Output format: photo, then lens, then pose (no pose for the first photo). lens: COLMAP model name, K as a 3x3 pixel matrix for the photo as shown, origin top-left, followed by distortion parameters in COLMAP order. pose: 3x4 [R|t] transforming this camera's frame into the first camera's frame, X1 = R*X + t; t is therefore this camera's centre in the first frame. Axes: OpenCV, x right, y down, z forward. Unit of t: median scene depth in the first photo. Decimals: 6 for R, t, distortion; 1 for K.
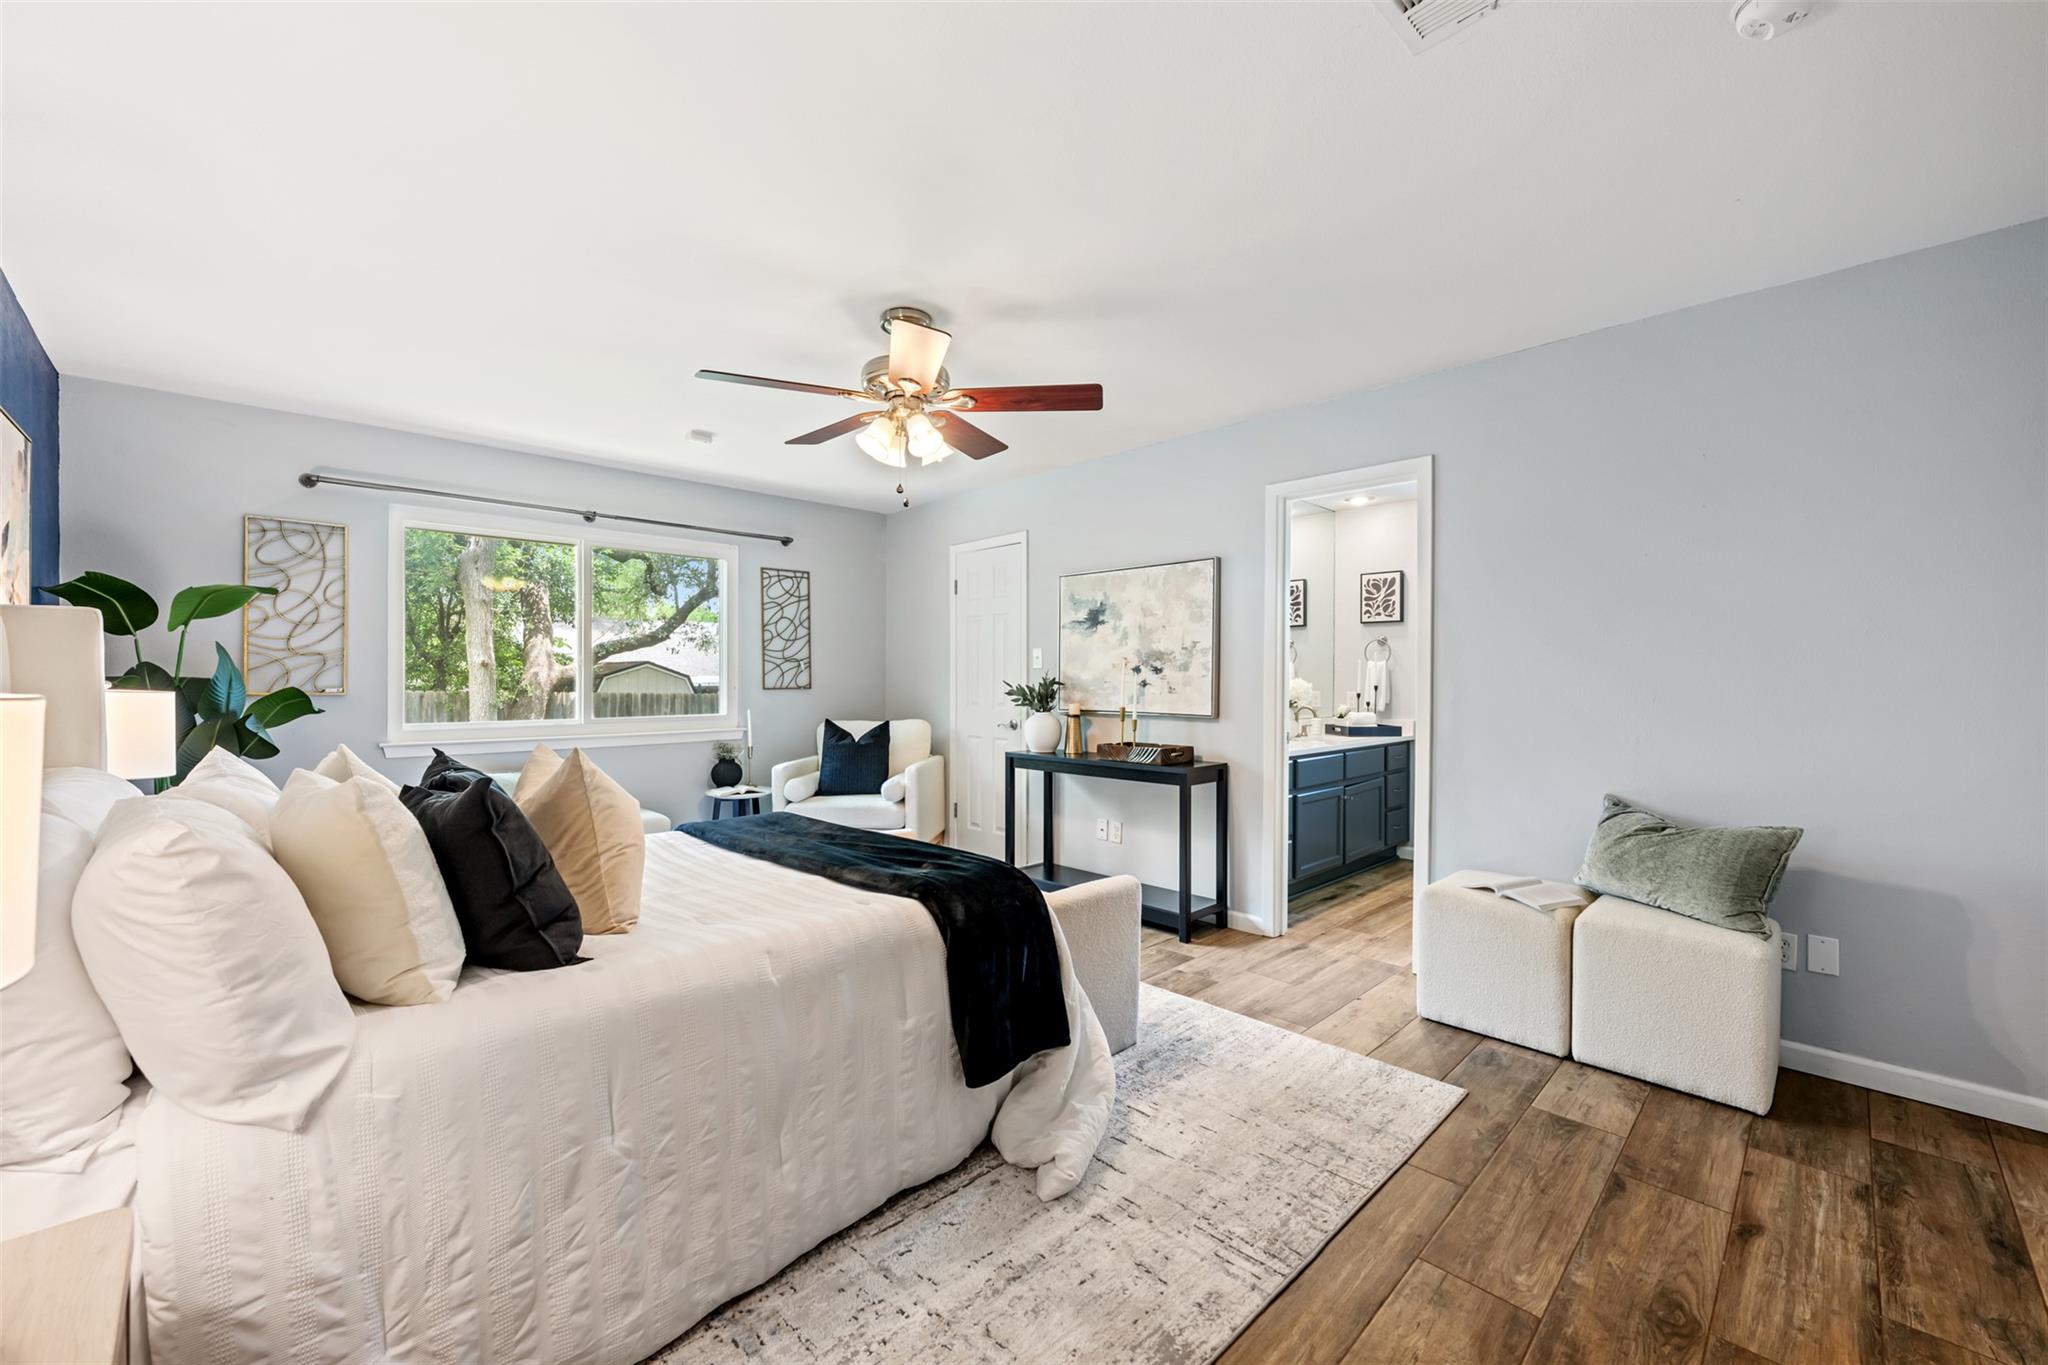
lens RADIAL K [[807.8, 0, 1022.1], [0, 807.8, 682.0], [0, 0, 1]] dist [-0.001628, 0.000077]
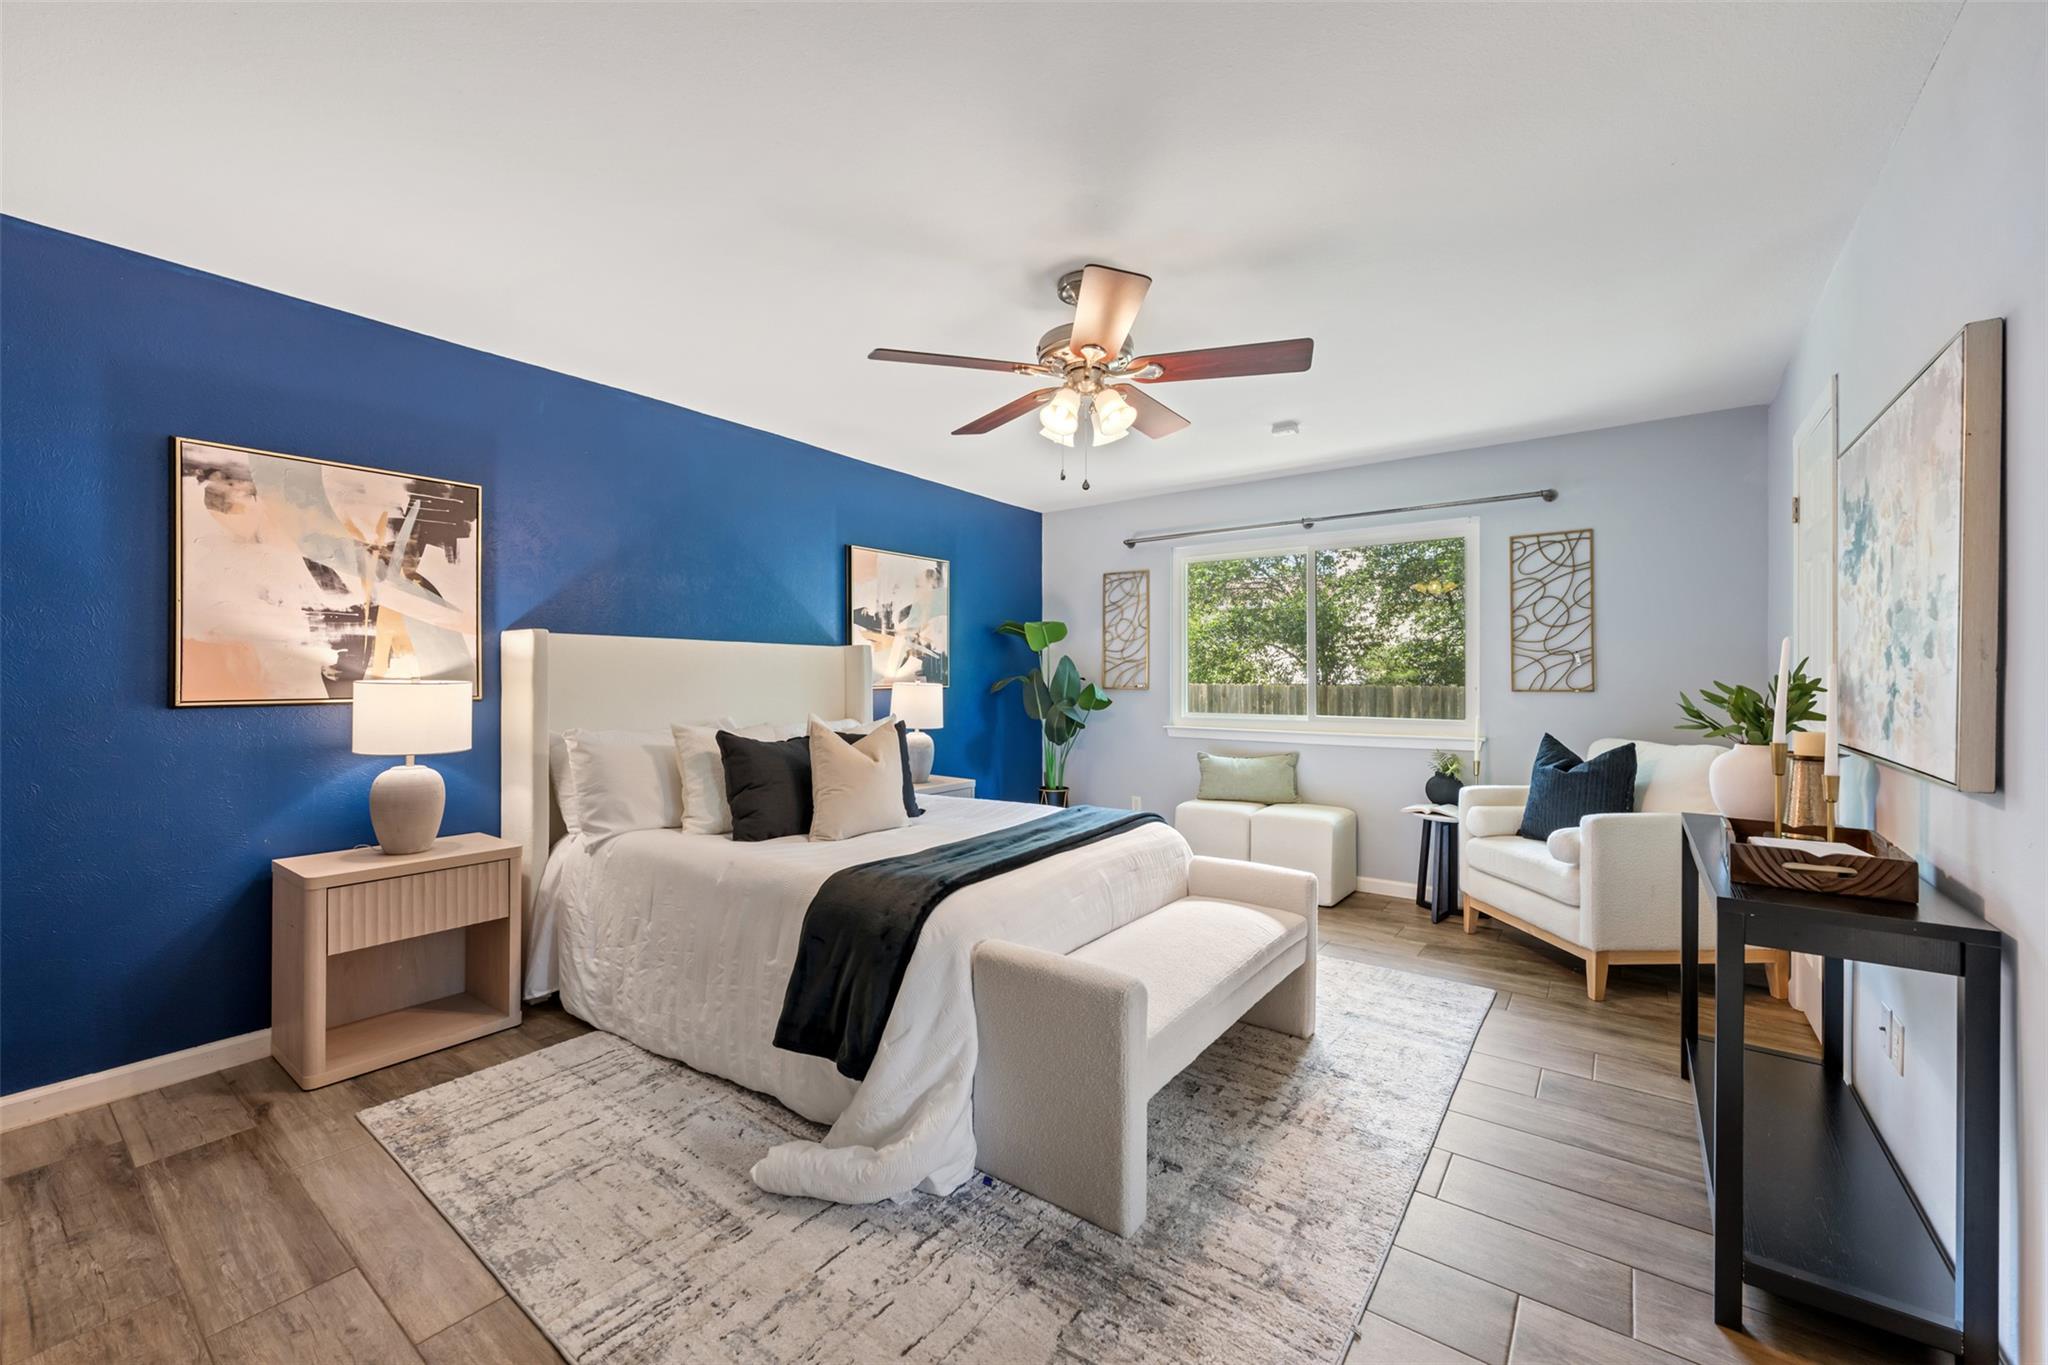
lens RADIAL K [[807.8, 0, 1022.1], [0, 807.8, 682.0], [0, 0, 1]] dist [-0.001628, 0.000077]
pose [[0.149319, 0.005773, -0.988772, 0.502537], [-0.002883, 0.999981, 0.005403, -0.003674], [0.988785, 0.002044, 0.149333, 0.534346]]
